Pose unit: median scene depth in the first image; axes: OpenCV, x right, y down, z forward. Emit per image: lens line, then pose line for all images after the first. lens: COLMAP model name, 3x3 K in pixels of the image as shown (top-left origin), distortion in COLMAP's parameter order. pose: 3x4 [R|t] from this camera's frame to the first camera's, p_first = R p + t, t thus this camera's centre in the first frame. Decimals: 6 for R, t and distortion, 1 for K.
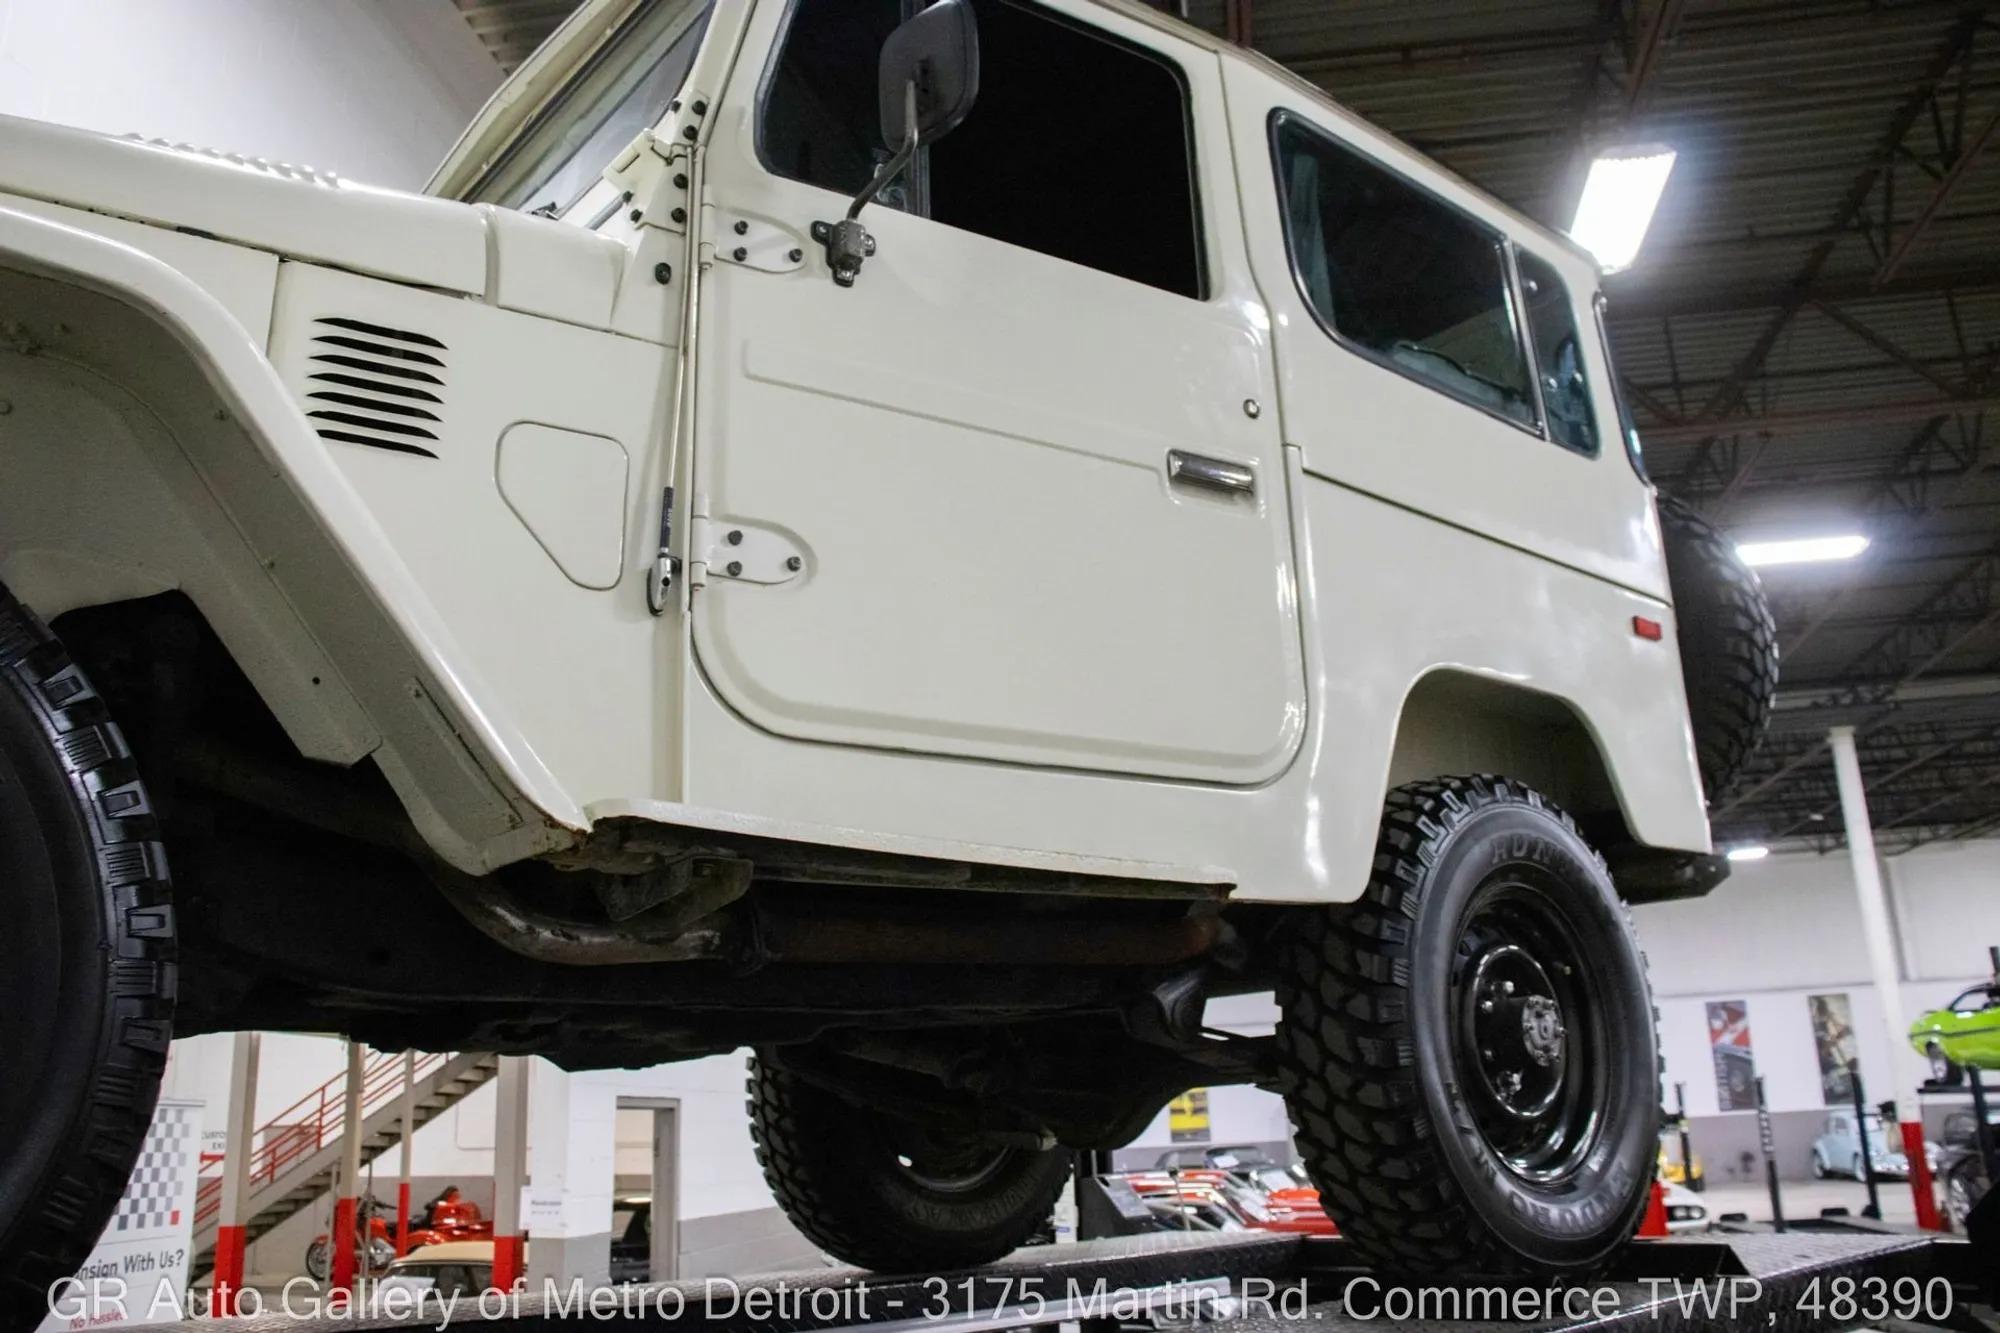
lens RADIAL K [[1568.1, 0, 1004.2], [0, 1568.1, 672.6], [0, 0, 1]] dist [-0.105428, 0.004397]
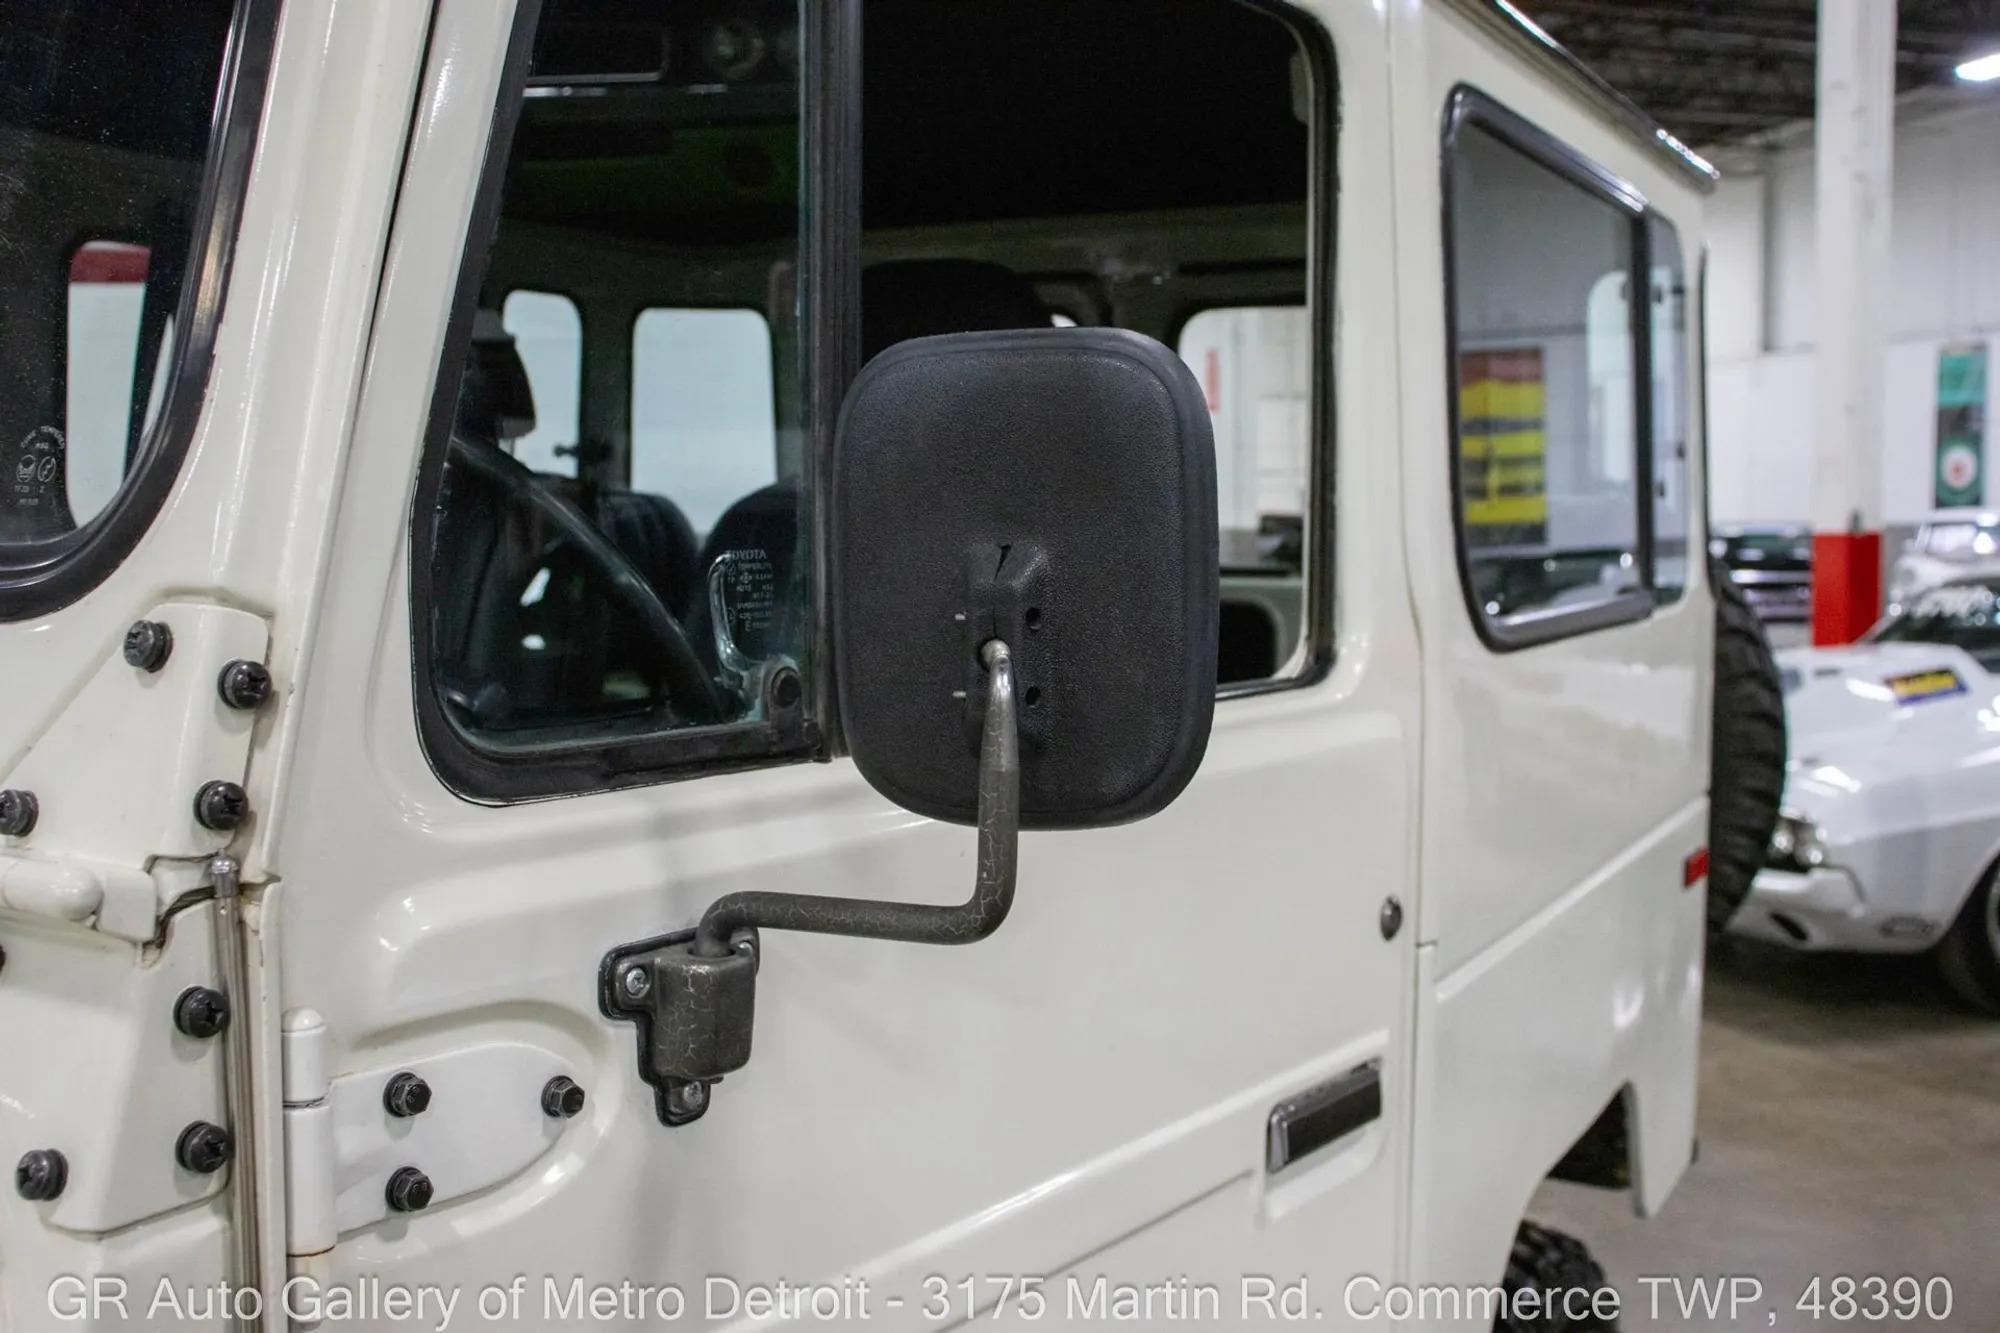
lens RADIAL K [[1955.2, 0, 998.0], [0, 1955.2, 662.1], [0, 0, 1]] dist [-0.075065, 0.000000]
pose [[0.939944, 0.010724, 0.341159, -0.186293], [-0.125755, 0.940077, 0.316925, -0.491252], [-0.317317, -0.340795, 0.884968, 0.637579]]
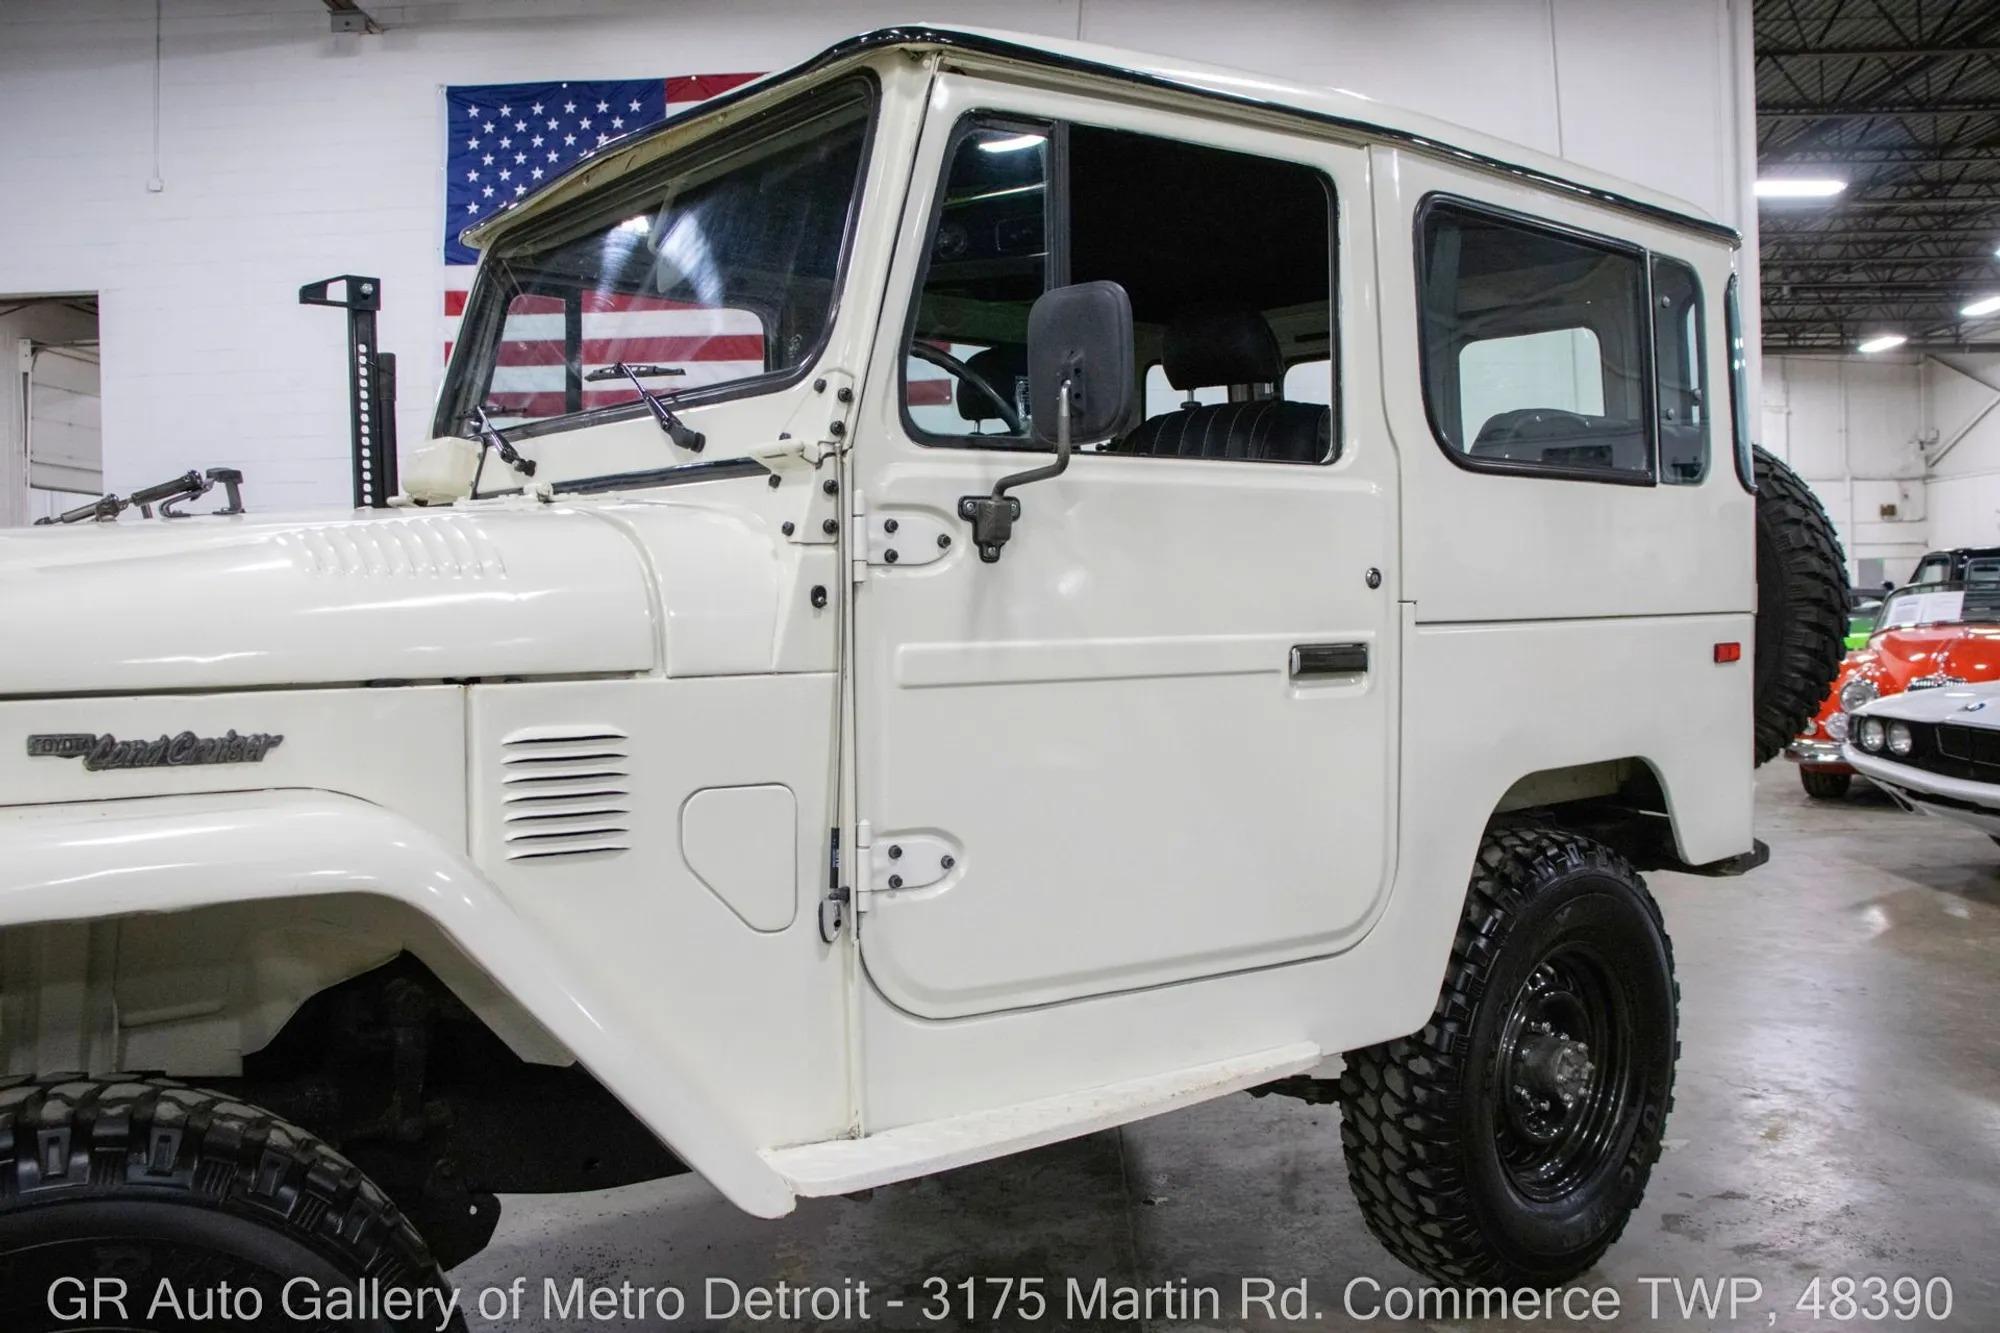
lens RADIAL K [[1511.8, 0, 995.6], [0, 1511.8, 658.9], [0, 0, 1]] dist [-0.076081, 0.009701]
pose [[0.999104, 0.027803, -0.031909, -0.066355], [-0.016427, 0.949587, 0.313074, -0.501150], [0.039005, -0.312269, 0.949193, 0.041564]]
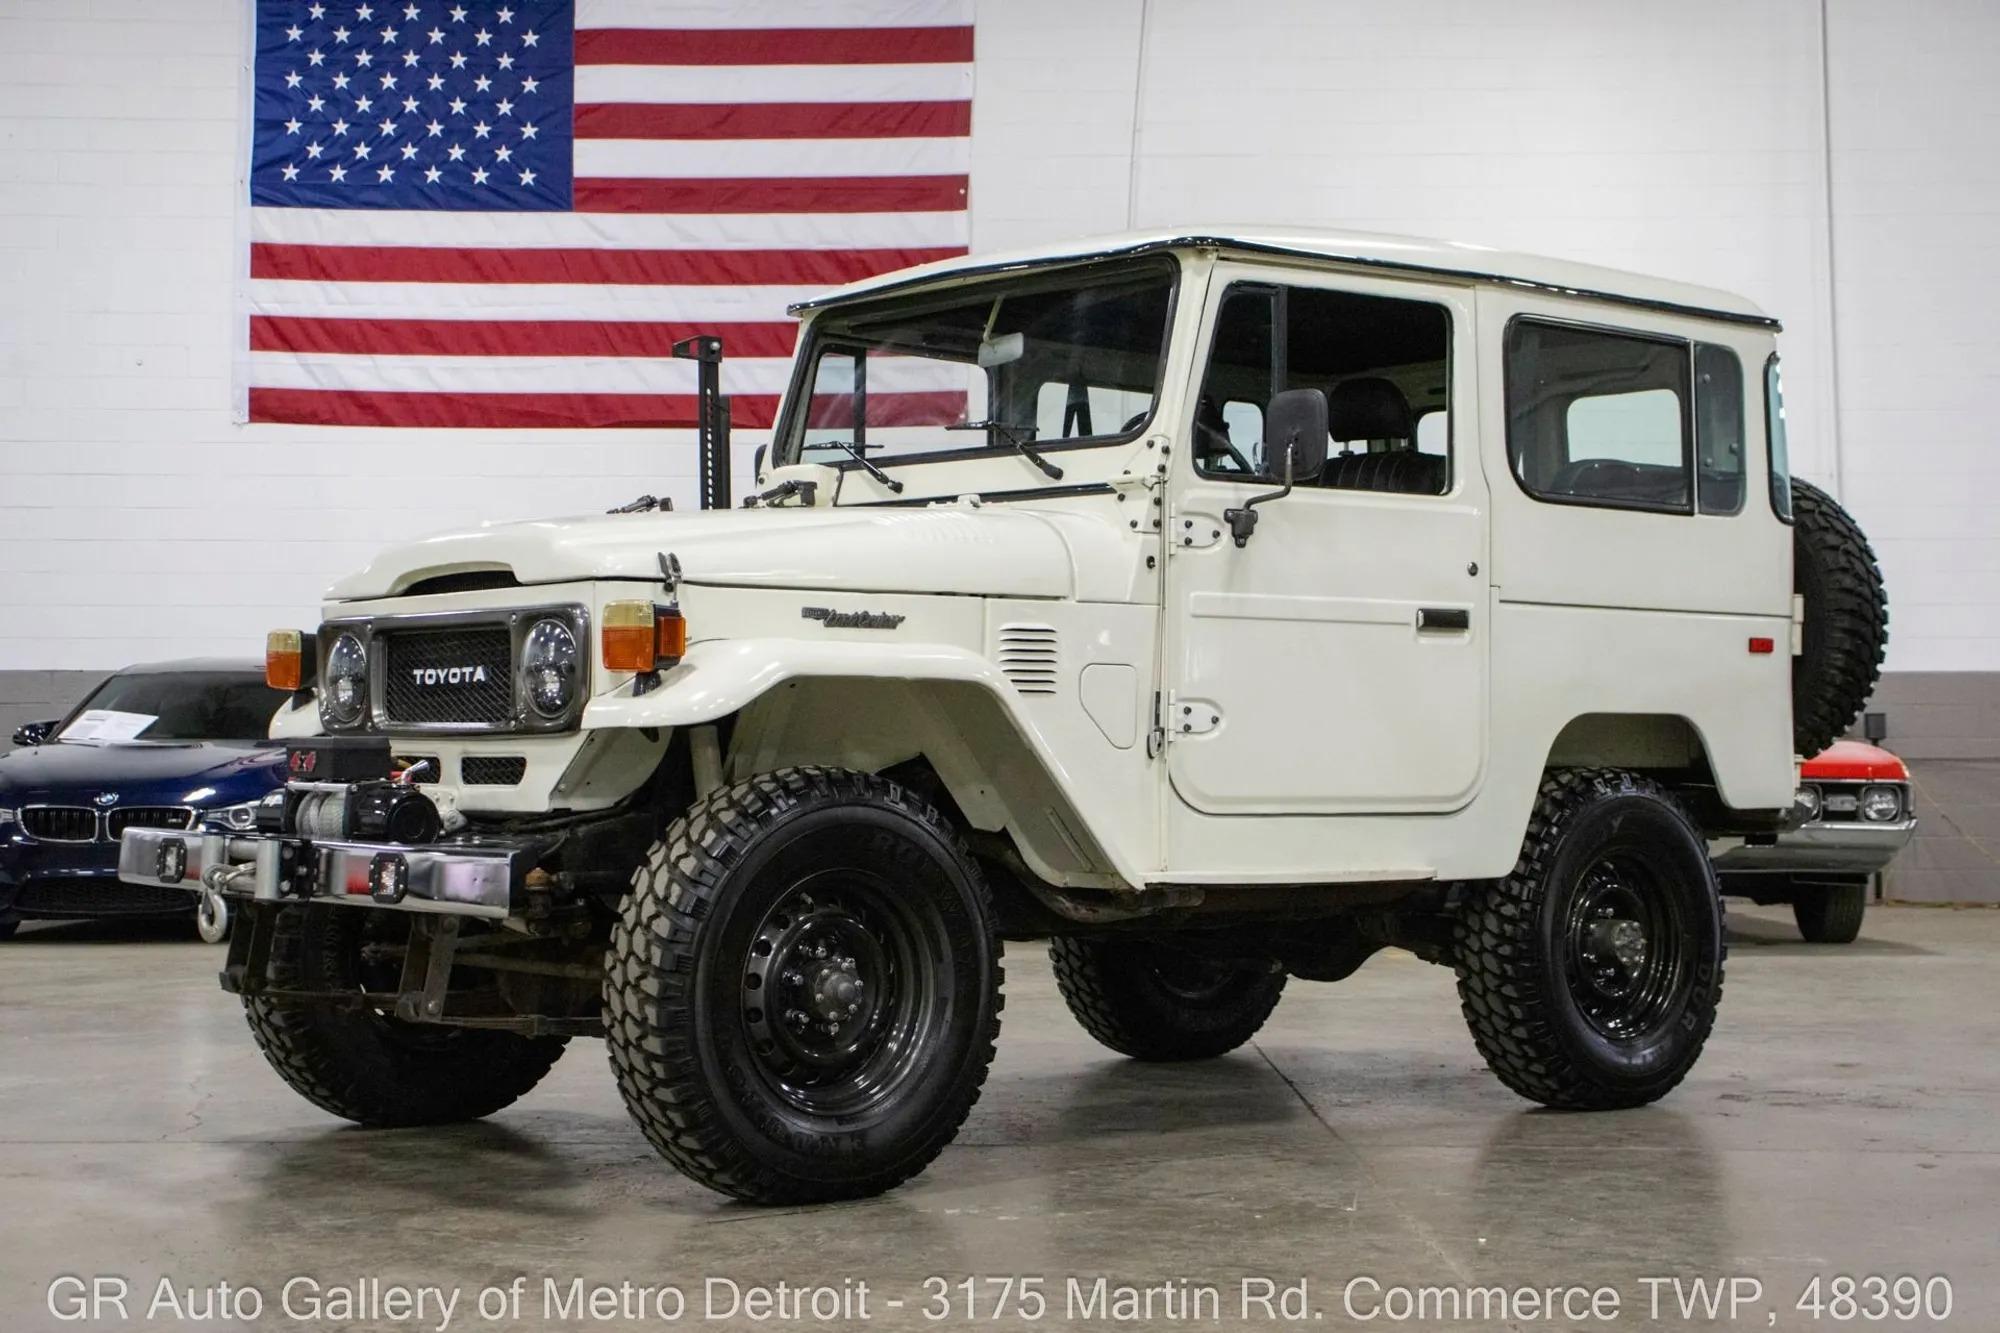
lens RADIAL K [[2582.7, 0, 995.9], [0, 2582.7, 657.9], [0, 0, 1]] dist [0.145243, 0.000000]
pose [[0.998988, 0.044188, -0.008392, -0.349601], [-0.040829, 0.969184, 0.242929, -0.827483], [0.018867, -0.242341, 0.970008, -1.864053]]
